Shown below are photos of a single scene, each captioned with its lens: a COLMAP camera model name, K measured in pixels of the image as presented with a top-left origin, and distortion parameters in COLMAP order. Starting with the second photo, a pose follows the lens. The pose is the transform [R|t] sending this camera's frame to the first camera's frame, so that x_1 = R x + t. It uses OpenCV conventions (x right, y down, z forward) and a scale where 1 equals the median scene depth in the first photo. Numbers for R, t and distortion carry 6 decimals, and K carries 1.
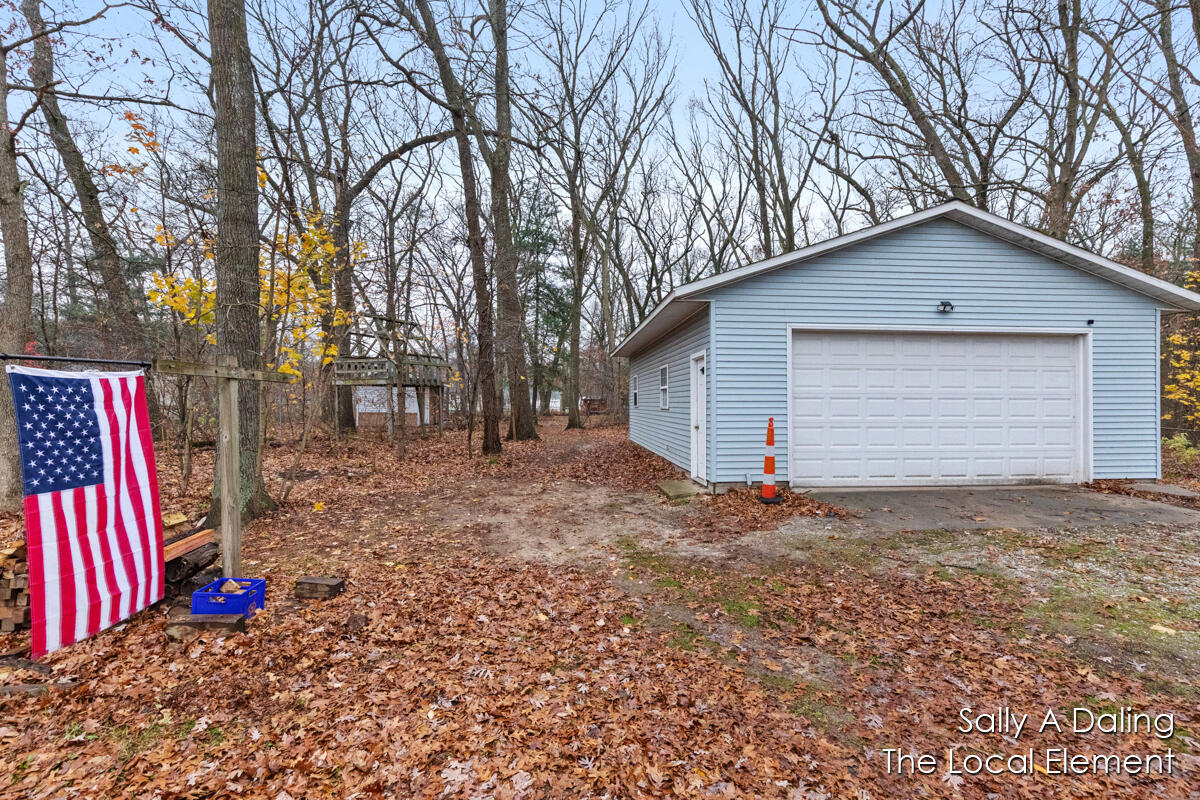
lens RADIAL K [[558.1, 0, 602.2], [0, 558.1, 404.5], [0, 0, 1]] dist [0.028249, 0.000089]
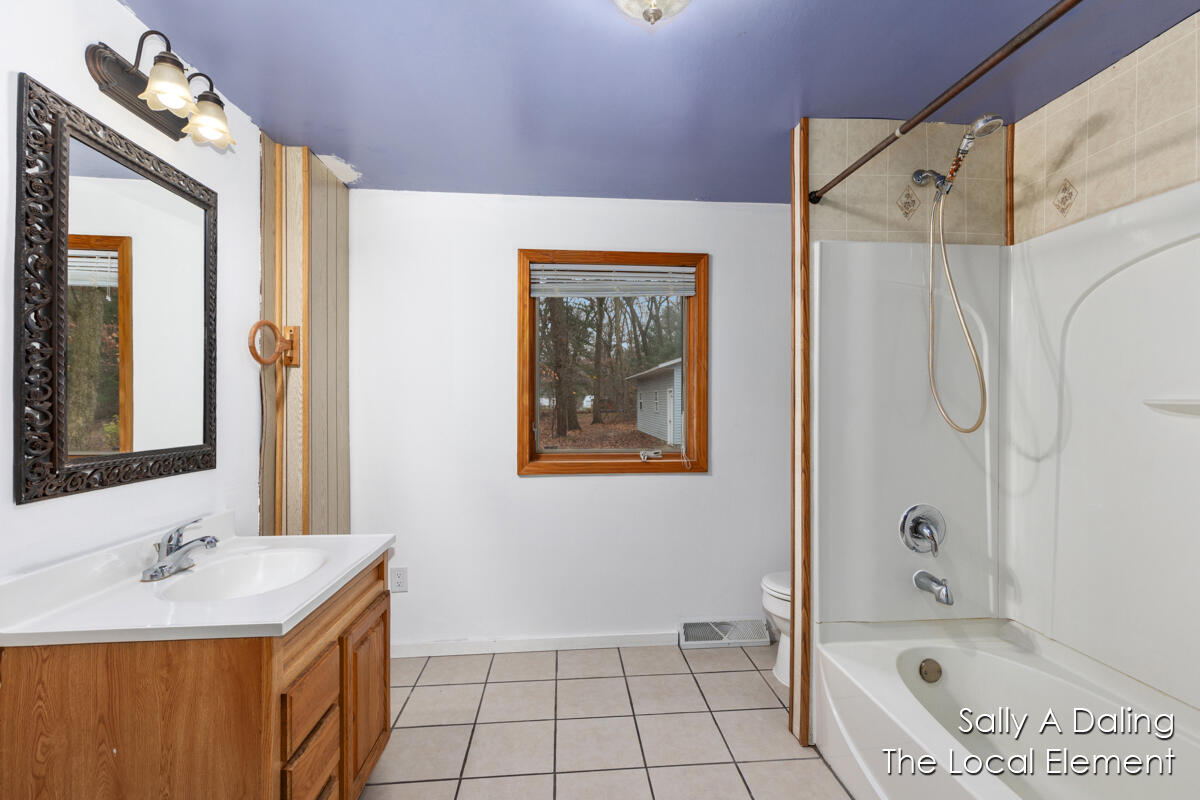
lens RADIAL K [[558.1, 0, 602.0], [0, 558.1, 401.2], [0, 0, 1]] dist [0.028249, 0.000089]
pose [[0.999991, 0.004021, -0.001079, -0.045207], [-0.004022, 0.999992, -0.000255, -0.017342], [0.001077, 0.000260, 0.999999, -0.554051]]
